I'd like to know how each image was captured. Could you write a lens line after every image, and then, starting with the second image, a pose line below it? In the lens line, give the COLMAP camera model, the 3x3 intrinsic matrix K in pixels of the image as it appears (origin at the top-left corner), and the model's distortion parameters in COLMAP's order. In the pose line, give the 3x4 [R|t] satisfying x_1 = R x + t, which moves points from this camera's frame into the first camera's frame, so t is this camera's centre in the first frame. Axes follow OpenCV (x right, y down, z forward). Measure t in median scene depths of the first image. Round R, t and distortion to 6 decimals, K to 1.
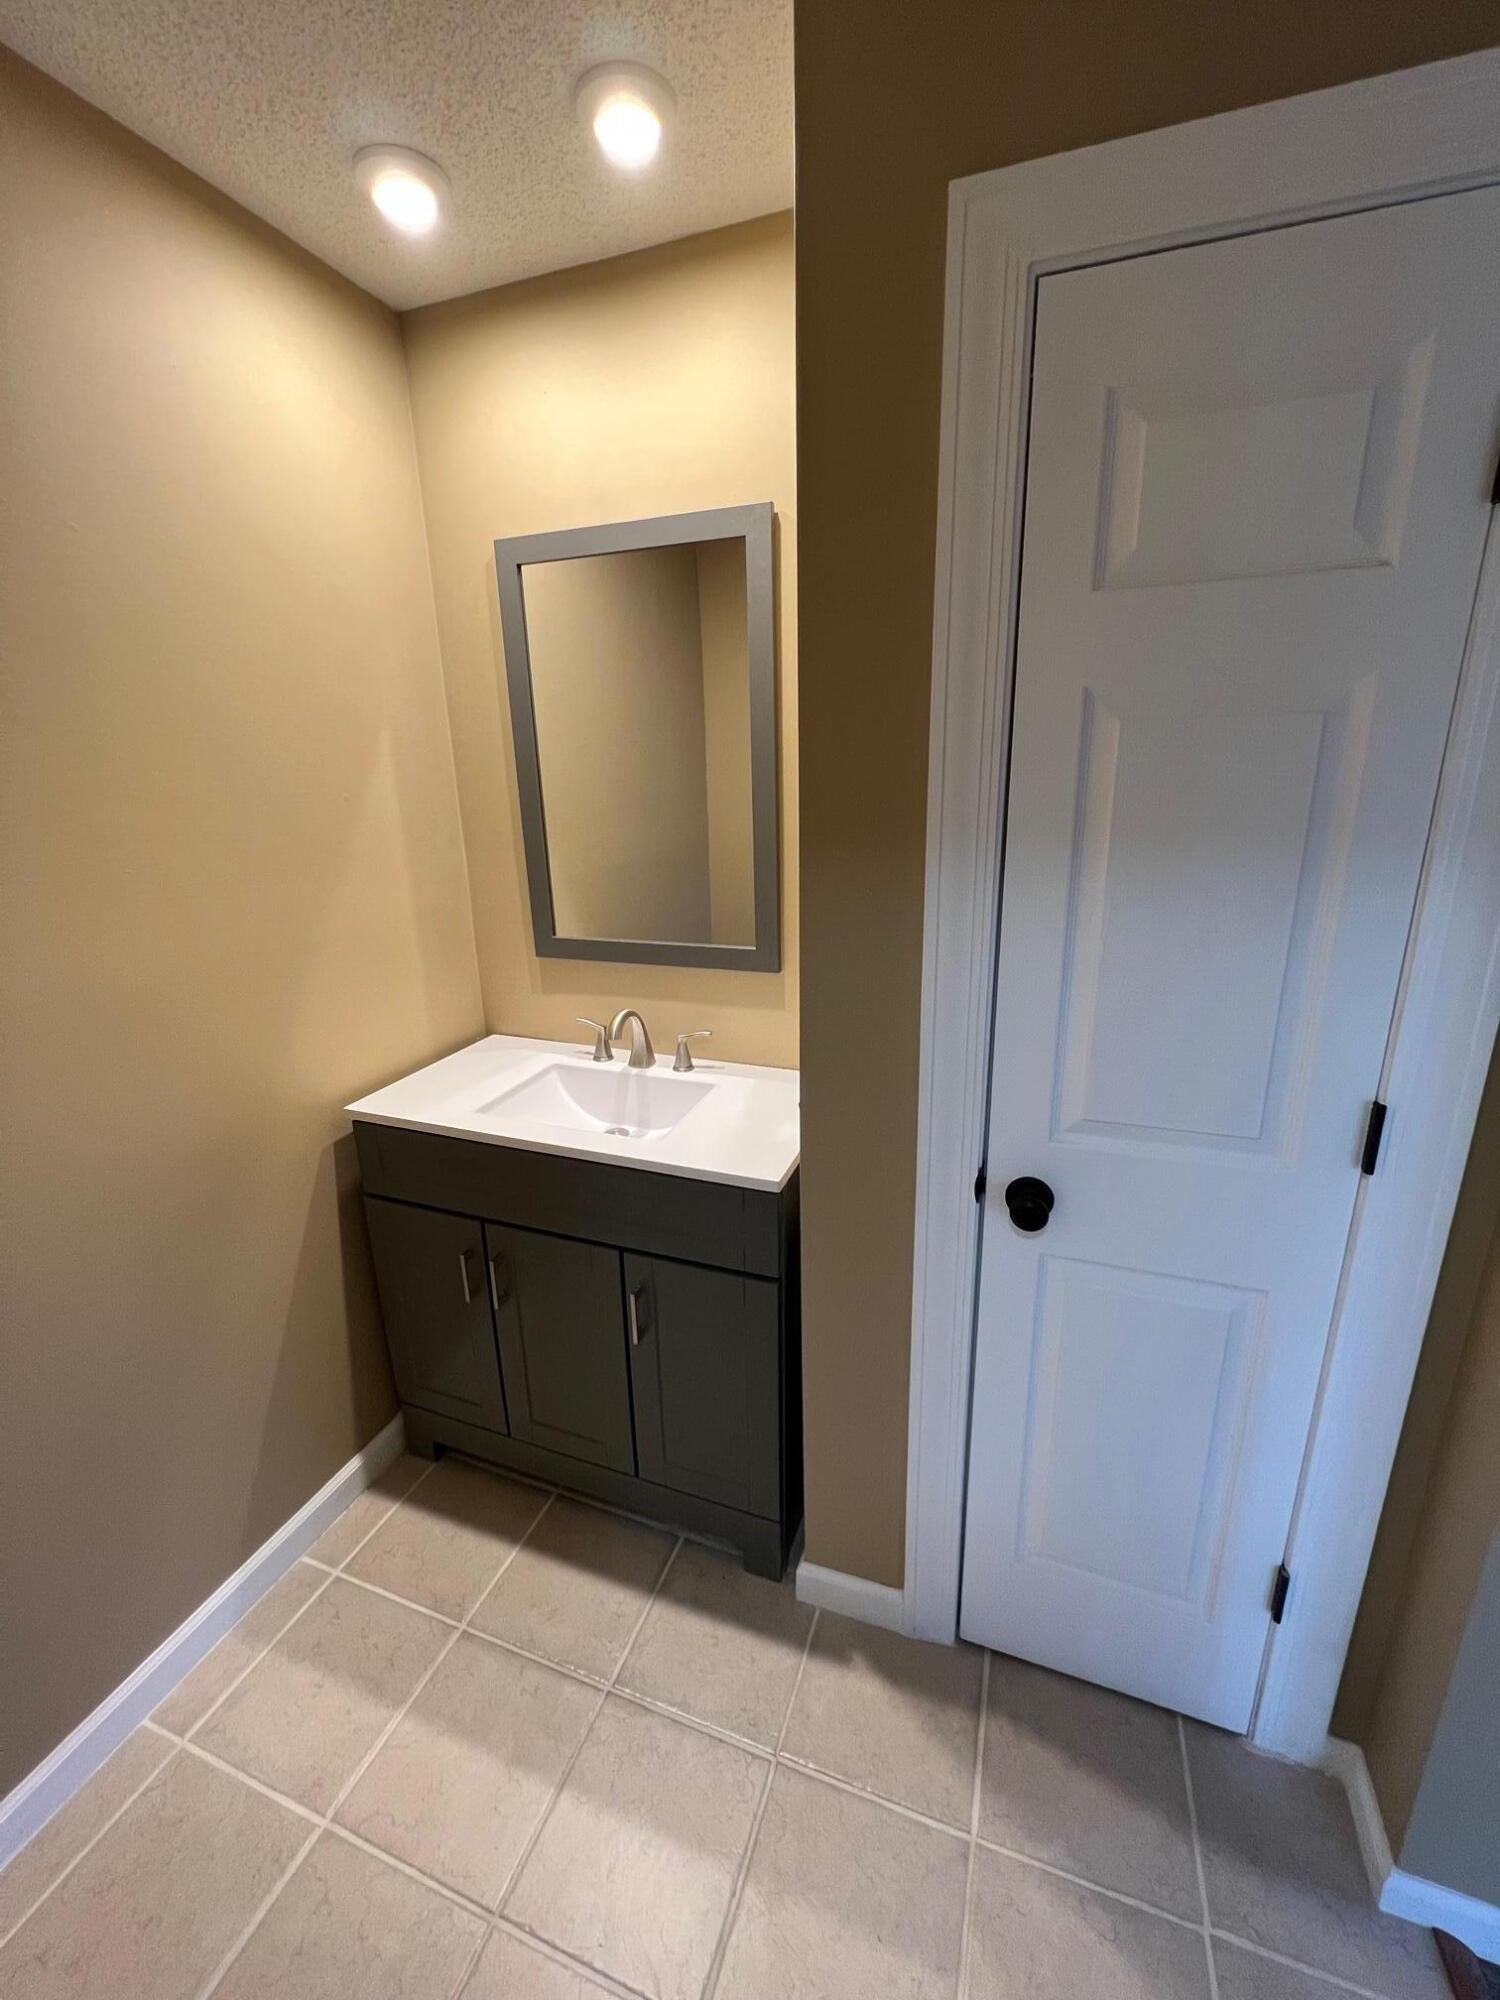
lens RADIAL K [[806.2, 0, 752.4], [0, 806.2, 999.8], [0, 0, 1]] dist [-0.003690, -0.000403]
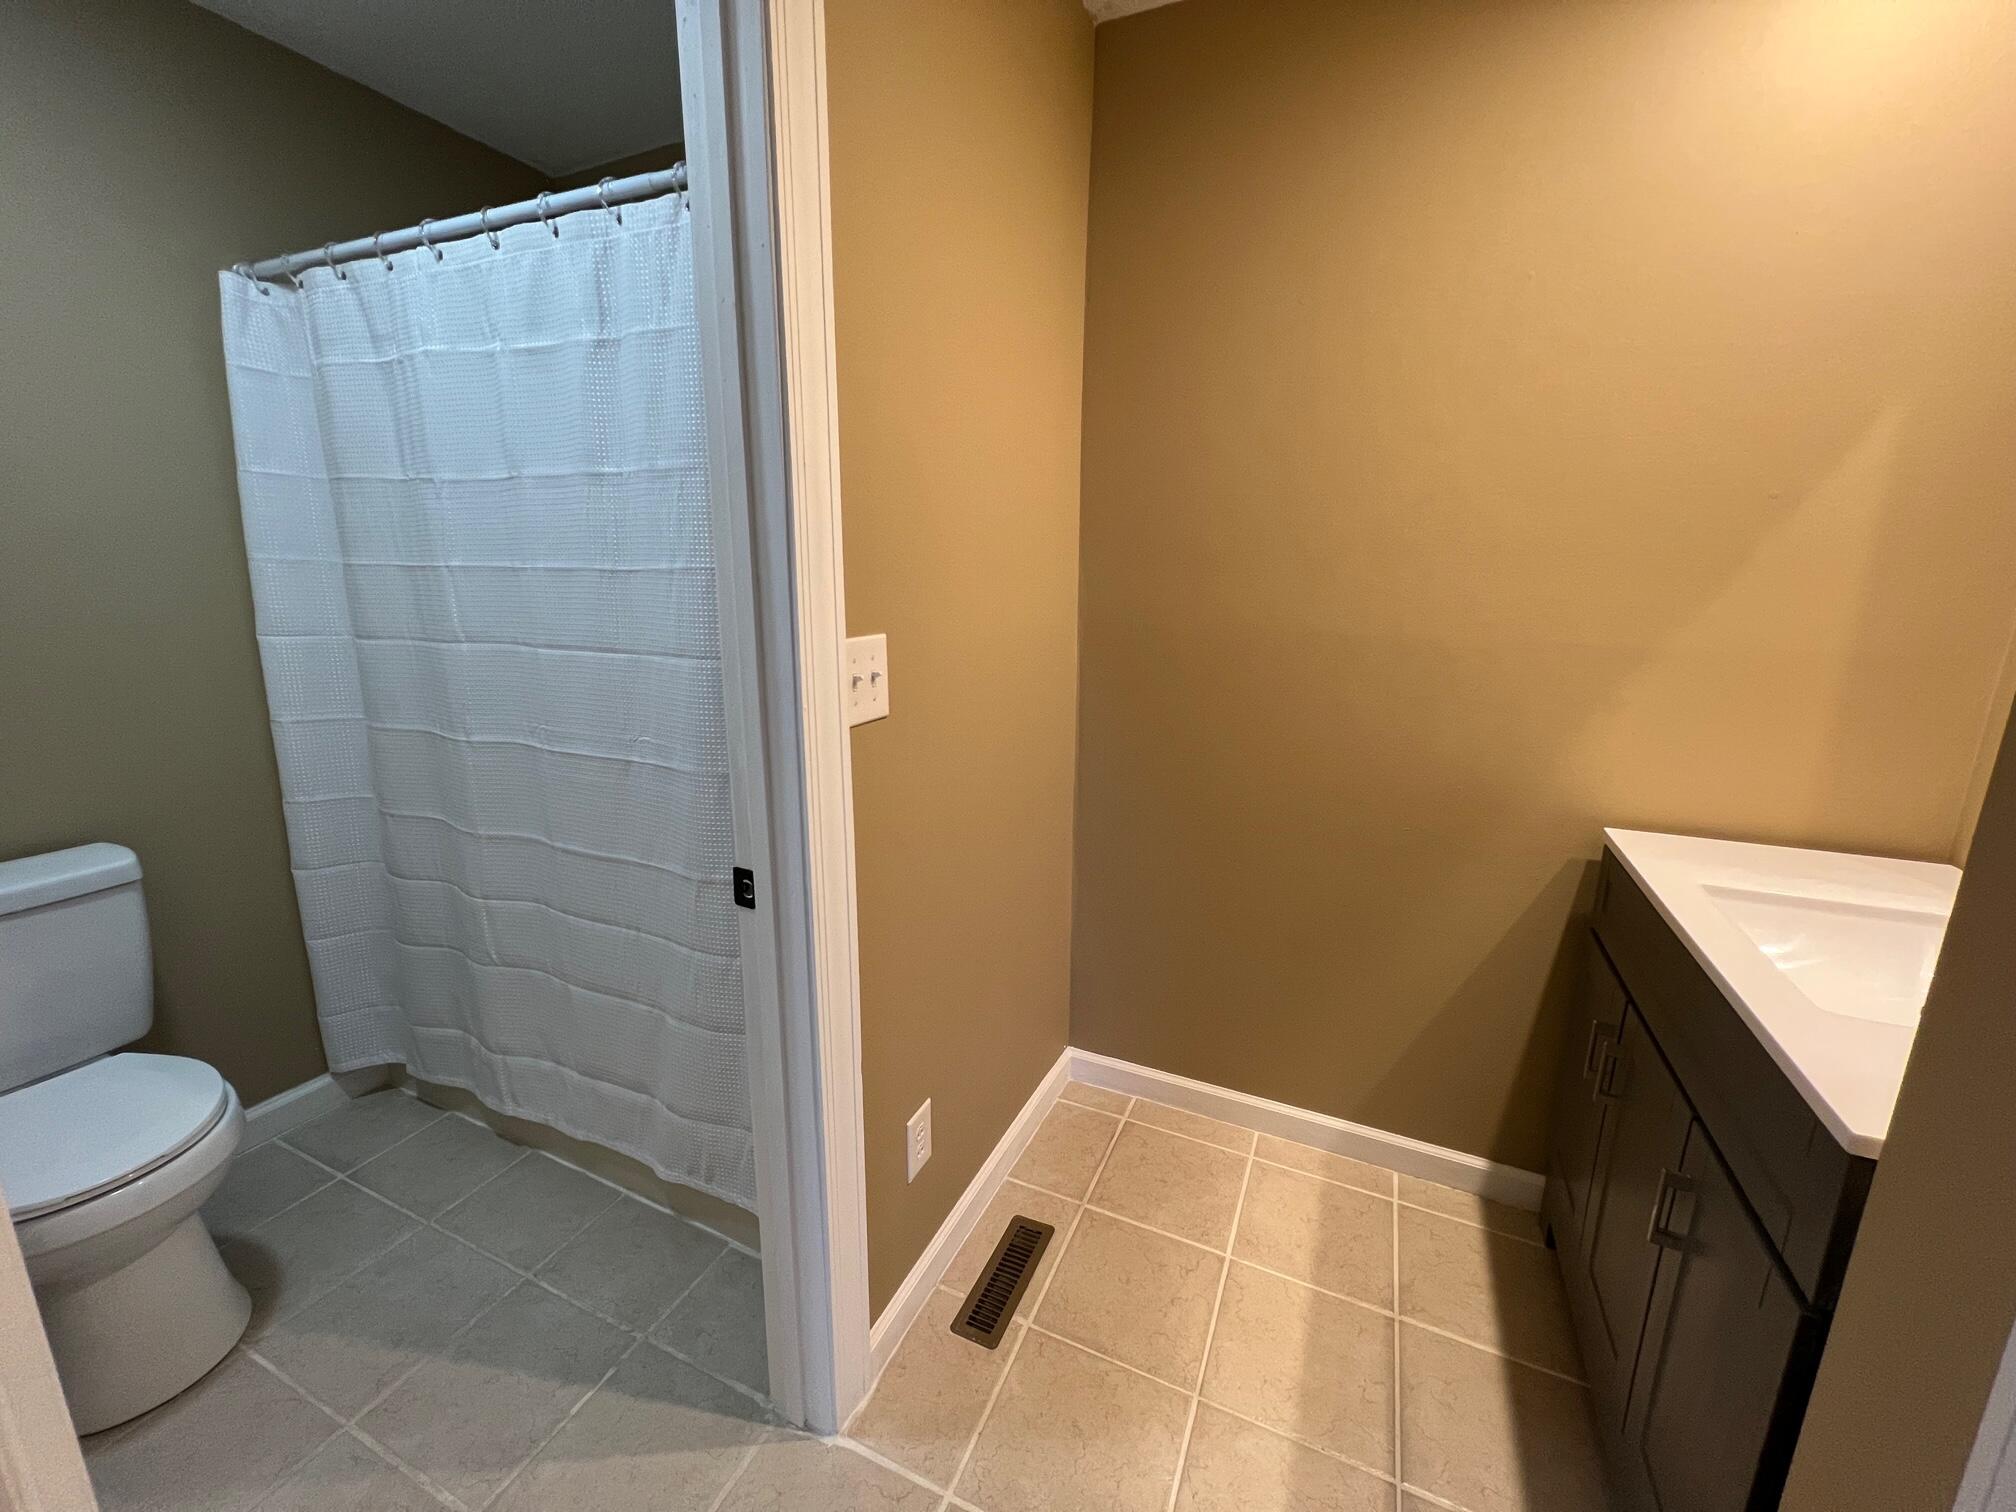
lens RADIAL K [[804.3, 0, 1011.7], [0, 804.3, 745.6], [0, 0, 1]] dist [0.001275, -0.000328]
pose [[-0.074256, 0.240489, -0.967808, 0.499279], [-0.295522, 0.921588, 0.251678, 0.012078], [0.952446, 0.304697, 0.002637, 0.337774]]
